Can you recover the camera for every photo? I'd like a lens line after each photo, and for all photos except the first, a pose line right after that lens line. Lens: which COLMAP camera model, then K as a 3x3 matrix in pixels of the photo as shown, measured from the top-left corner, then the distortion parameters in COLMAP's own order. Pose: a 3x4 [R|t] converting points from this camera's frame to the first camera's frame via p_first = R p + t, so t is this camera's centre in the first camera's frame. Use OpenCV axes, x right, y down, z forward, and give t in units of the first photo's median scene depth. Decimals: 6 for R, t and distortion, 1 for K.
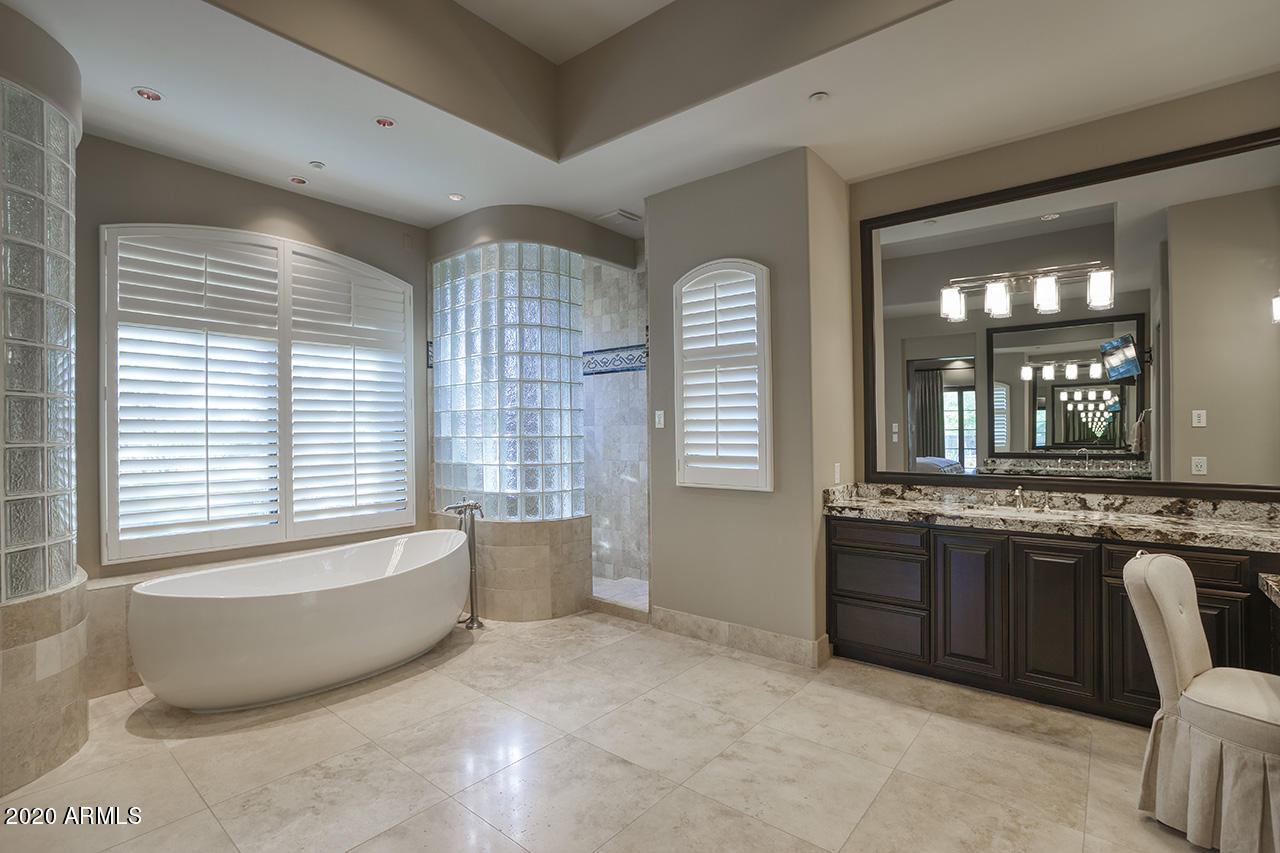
lens RADIAL K [[610.5, 0, 635.7], [0, 610.5, 435.7], [0, 0, 1]] dist [-0.029955, 0.000881]
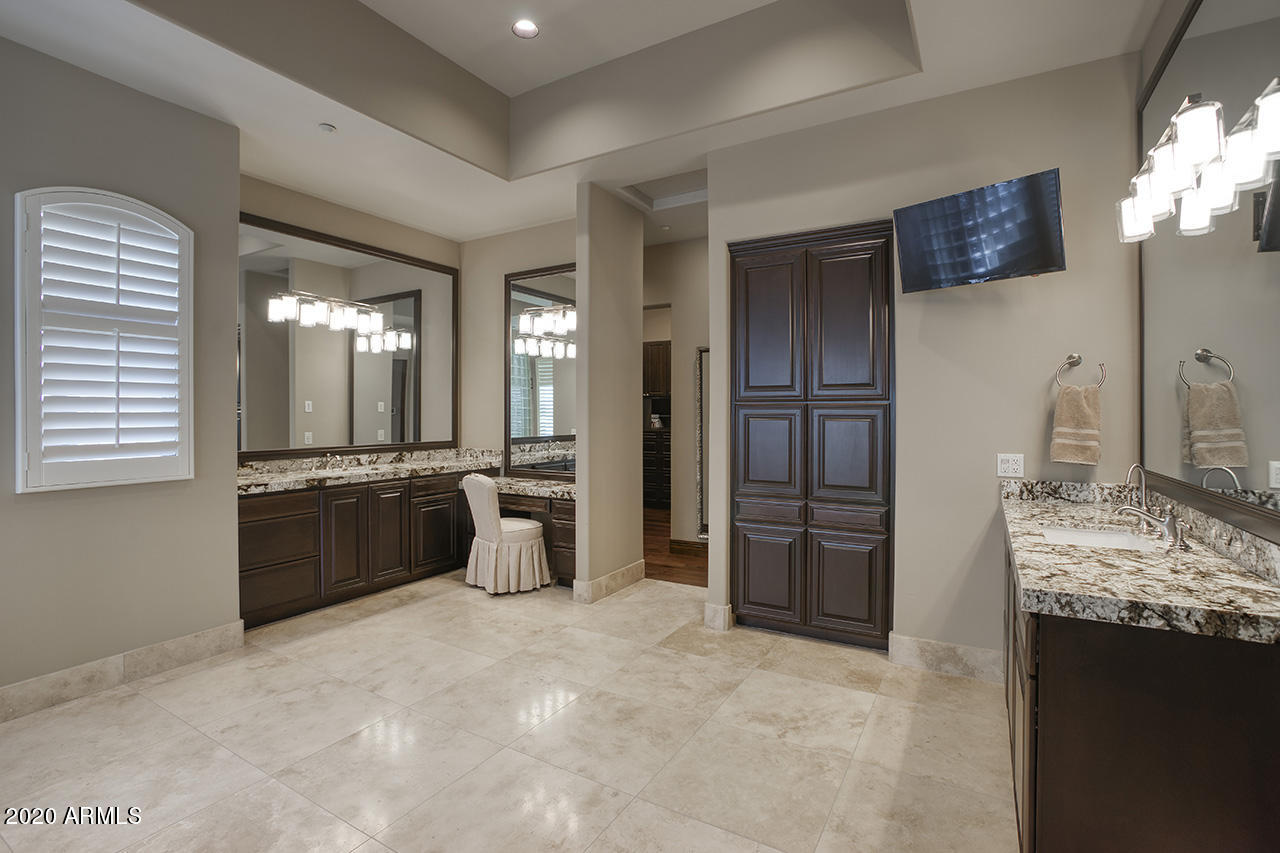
lens RADIAL K [[590.7, 0, 645.9], [0, 590.7, 418.7], [0, 0, 1]] dist [-0.002108, 0.000947]
pose [[-0.169372, -0.003005, 0.985548, -0.862841], [0.010624, 0.999932, 0.004875, 0.004819], [-0.985495, 0.011297, -0.169328, 0.543099]]
